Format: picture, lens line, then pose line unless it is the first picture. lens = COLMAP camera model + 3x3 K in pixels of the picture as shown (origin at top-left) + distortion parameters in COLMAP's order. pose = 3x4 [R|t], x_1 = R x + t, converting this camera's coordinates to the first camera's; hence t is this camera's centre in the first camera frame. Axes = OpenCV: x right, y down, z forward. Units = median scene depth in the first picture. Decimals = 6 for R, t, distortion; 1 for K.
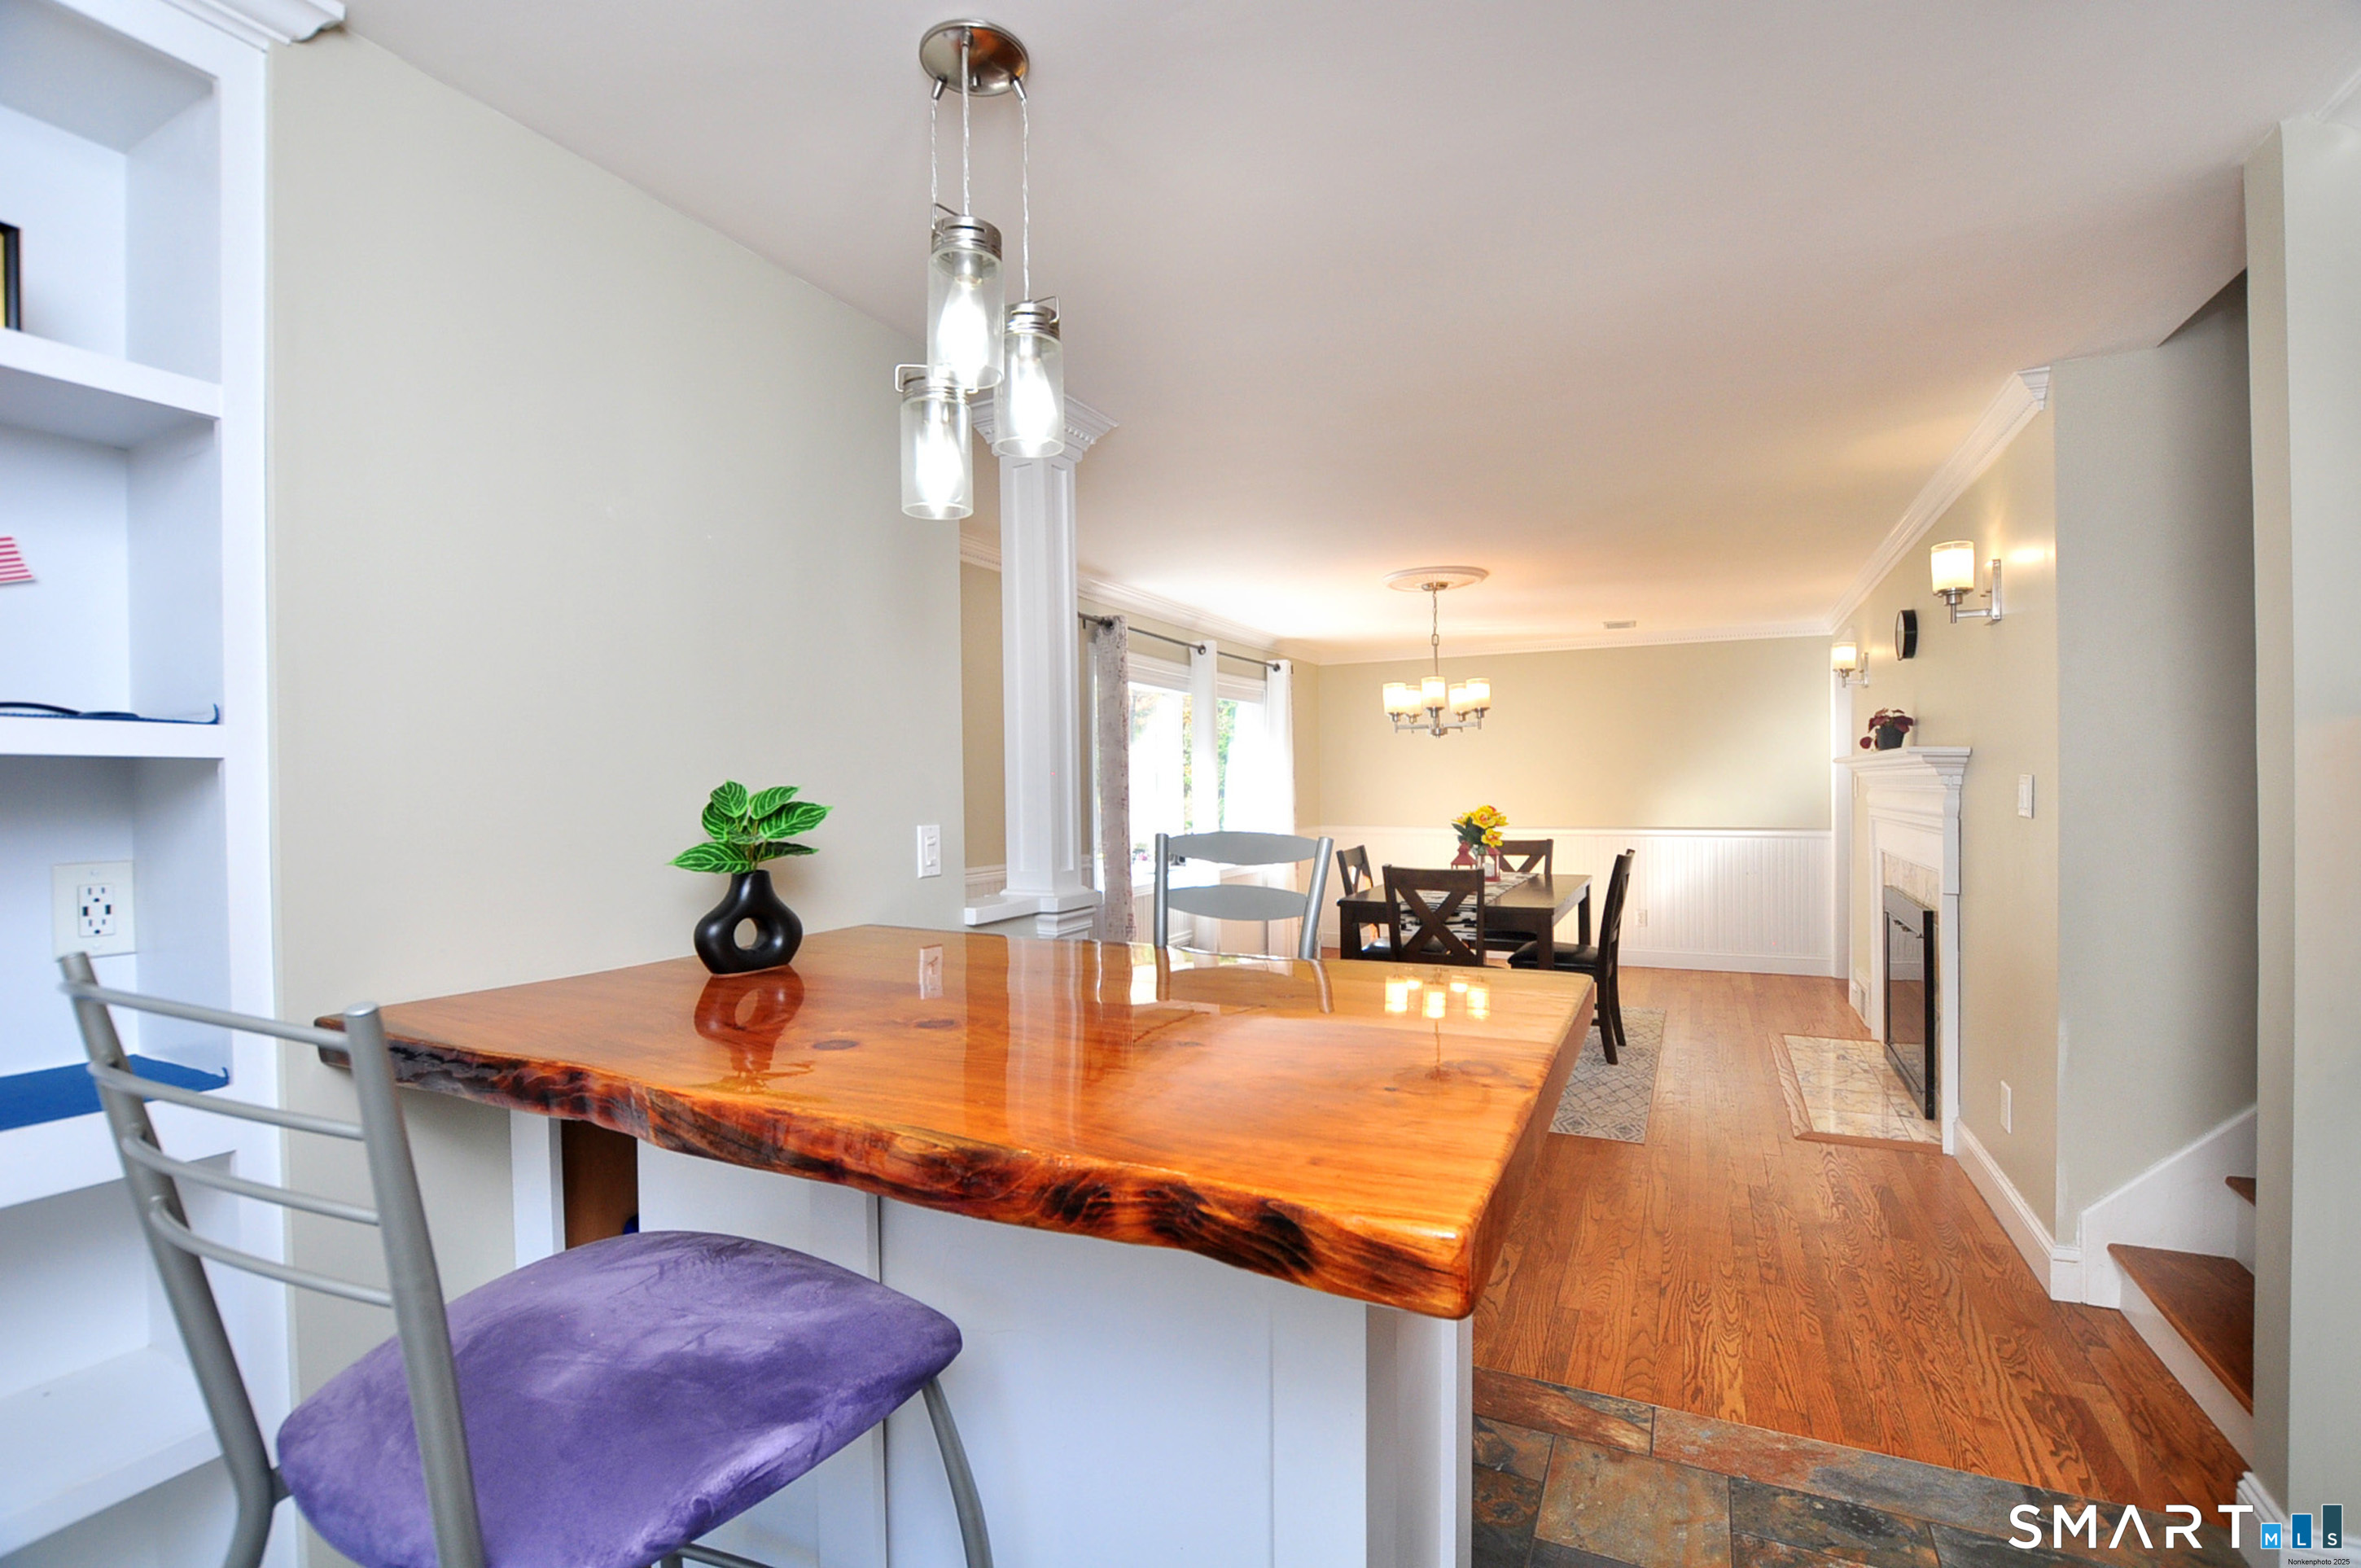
lens RADIAL K [[987.7, 0, 1218.4], [0, 987.7, 790.4], [0, 0, 1]] dist [-0.028112, -0.000087]
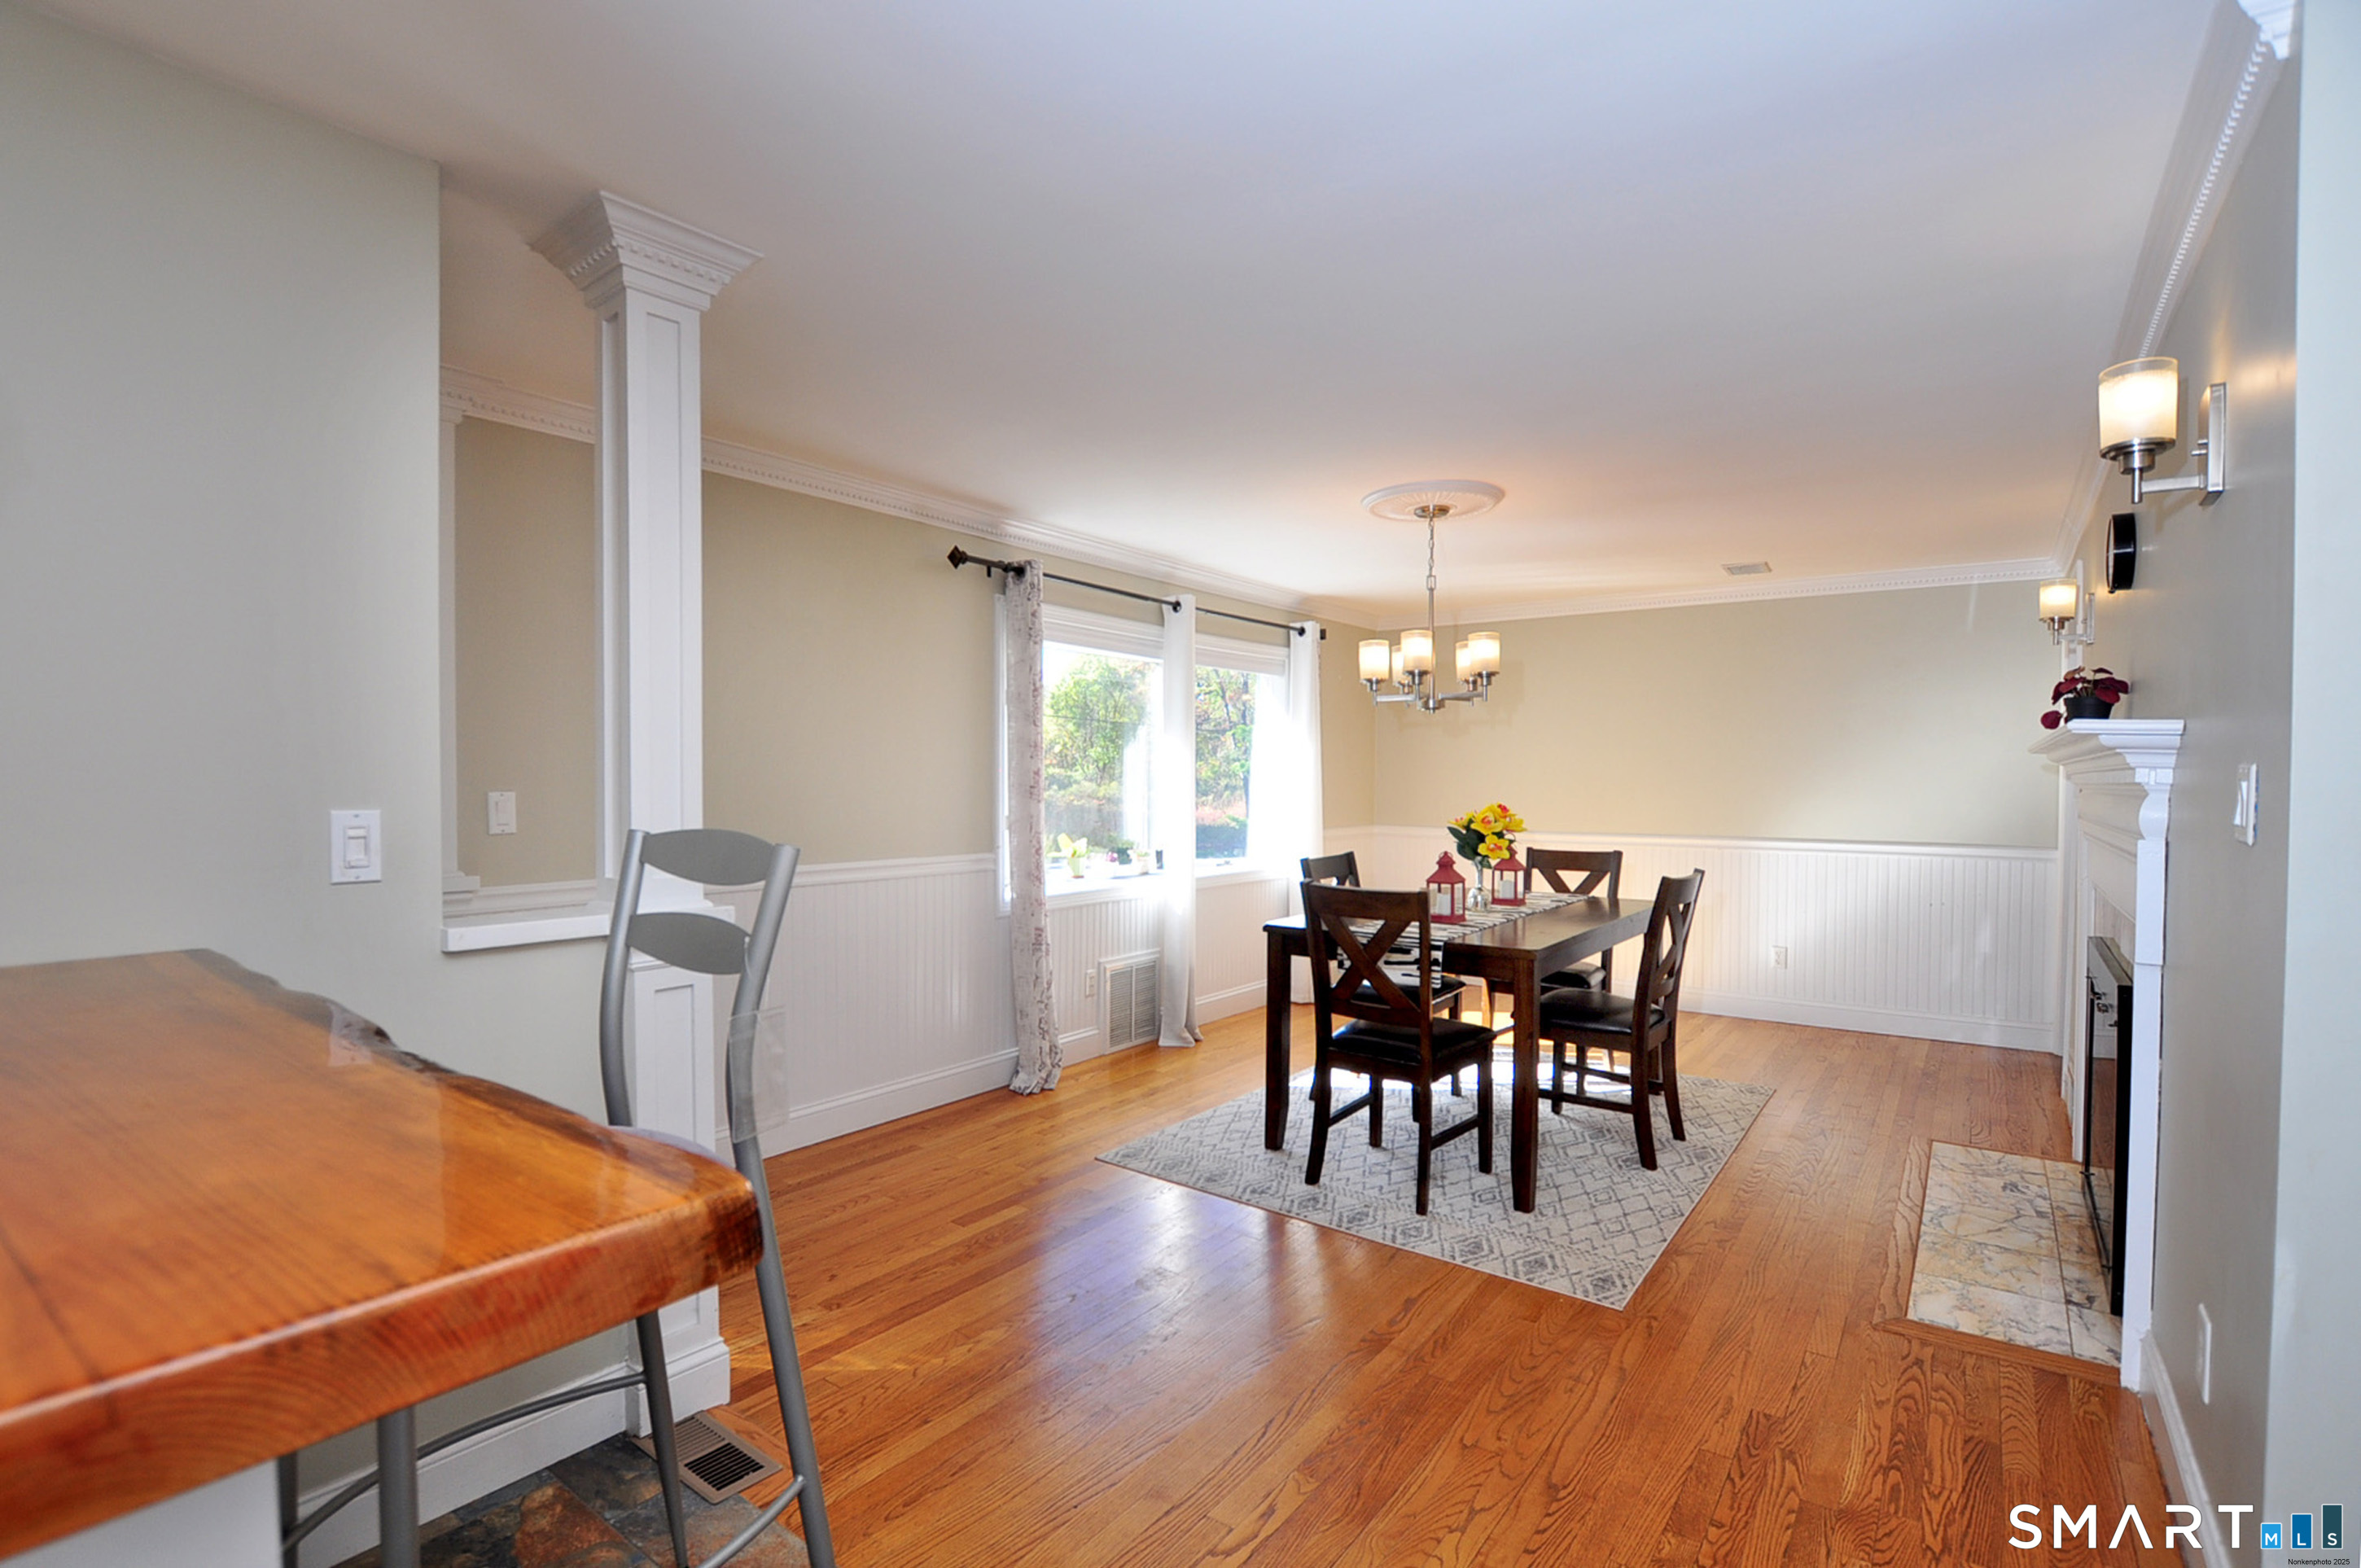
lens RADIAL K [[1046.4, 0, 1194.4], [0, 1046.4, 794.4], [0, 0, 1]] dist [-0.030850, 0.000184]
pose [[0.980570, 0.019742, -0.195171, 0.203772], [-0.017611, 0.999765, 0.012651, 0.002281], [0.195375, -0.008968, 0.980688, 0.183802]]
